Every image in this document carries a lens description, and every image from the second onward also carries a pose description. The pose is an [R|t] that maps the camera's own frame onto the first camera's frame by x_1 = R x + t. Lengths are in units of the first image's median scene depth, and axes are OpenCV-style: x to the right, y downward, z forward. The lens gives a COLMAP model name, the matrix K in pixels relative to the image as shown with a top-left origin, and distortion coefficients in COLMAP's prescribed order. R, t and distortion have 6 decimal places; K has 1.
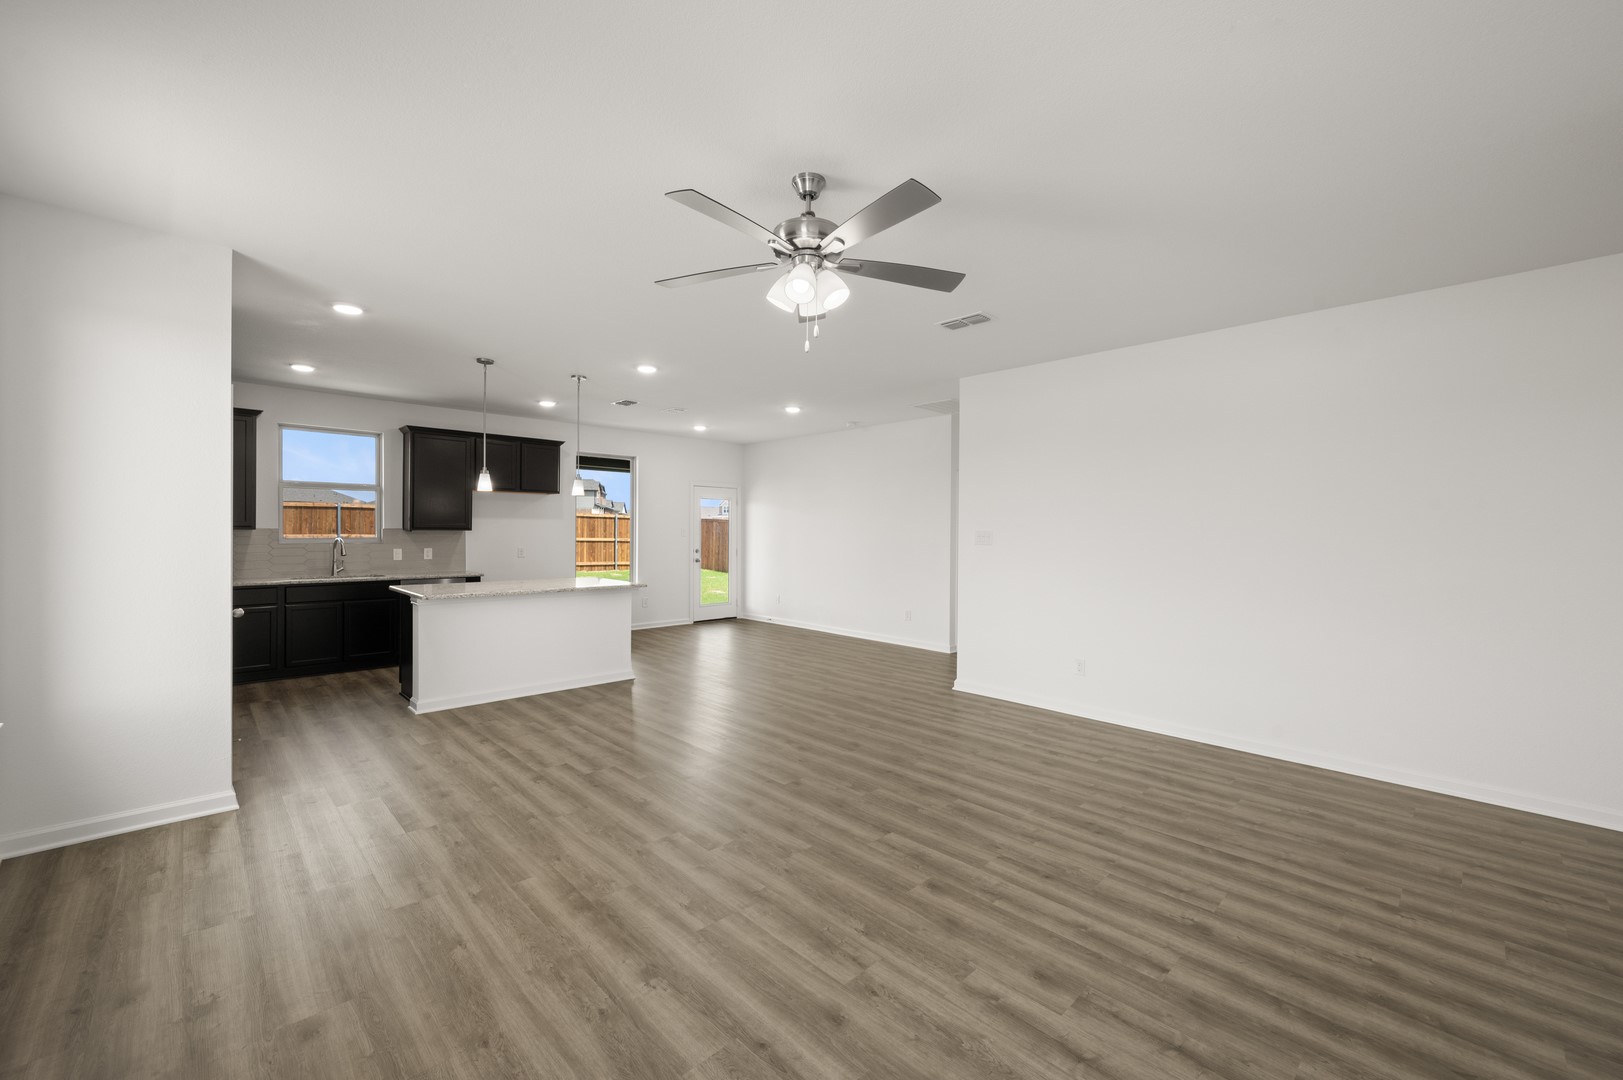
lens RADIAL K [[644.3, 0, 809.4], [0, 644.3, 535.1], [0, 0, 1]] dist [-0.002484, -0.000017]
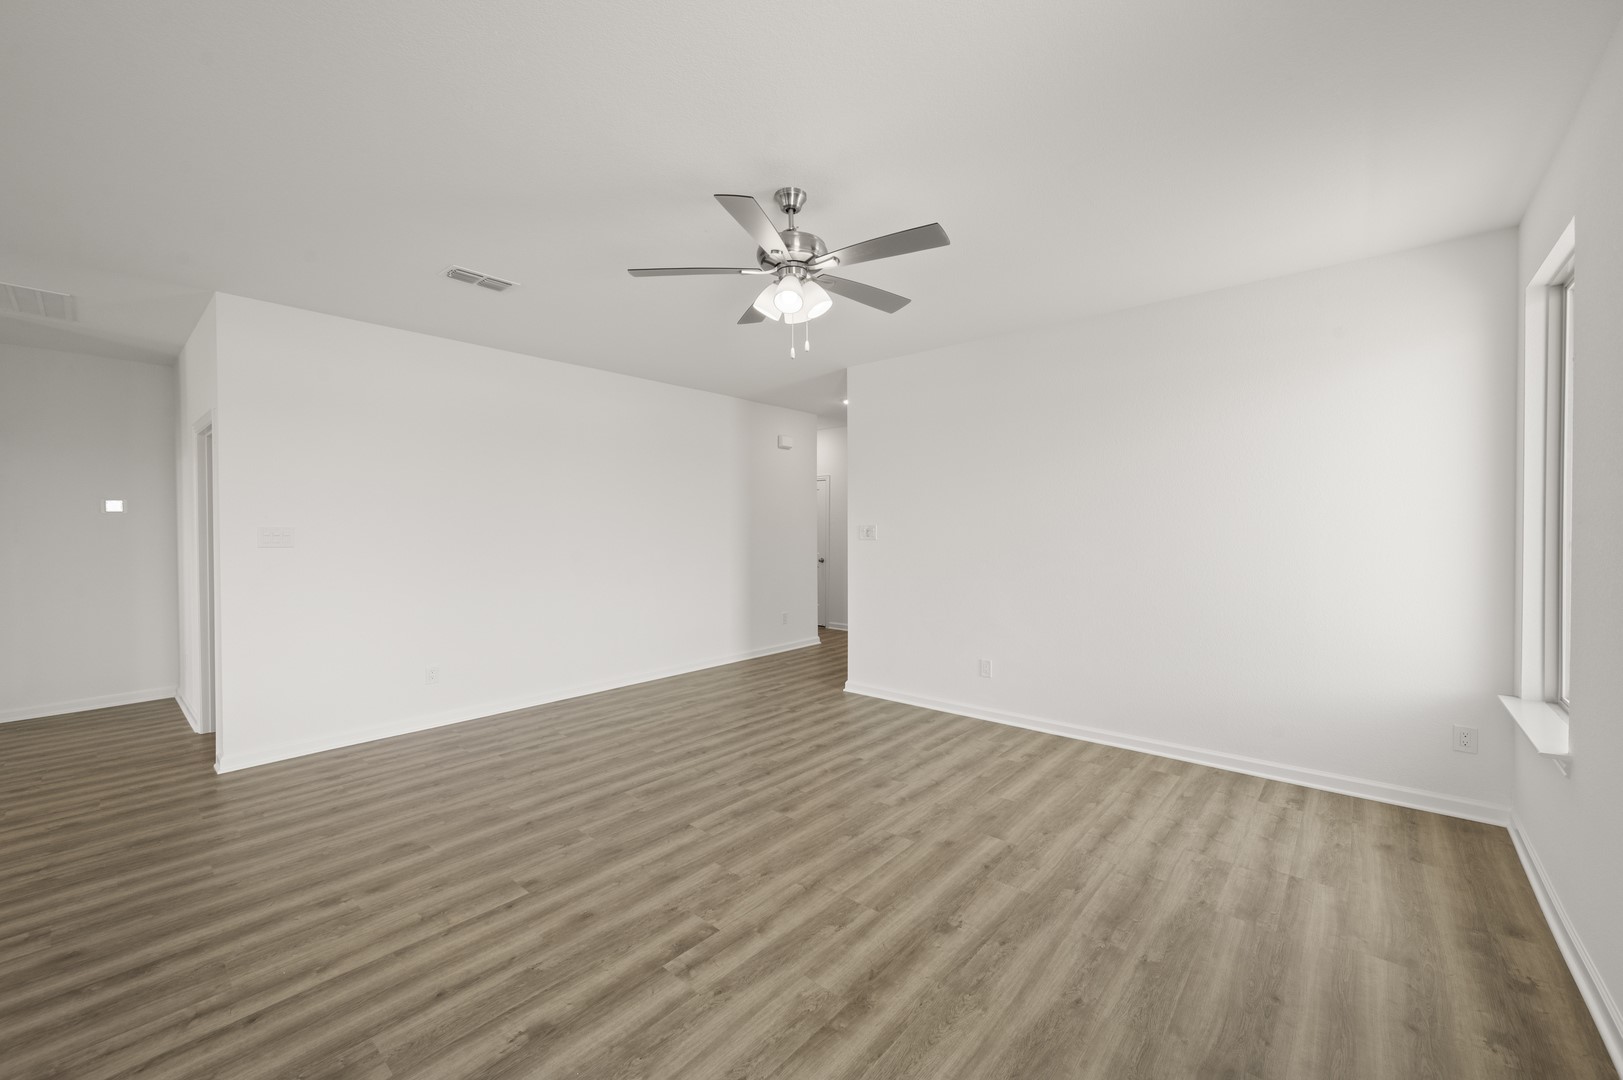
lens RADIAL K [[644.3, 0, 809.4], [0, 644.3, 534.5], [0, 0, 1]] dist [-0.002484, -0.000017]
pose [[-0.083934, -0.020068, 0.996269, -0.984036], [0.011183, 0.999715, 0.021079, -0.015244], [-0.996409, 0.012911, -0.083686, 0.984956]]
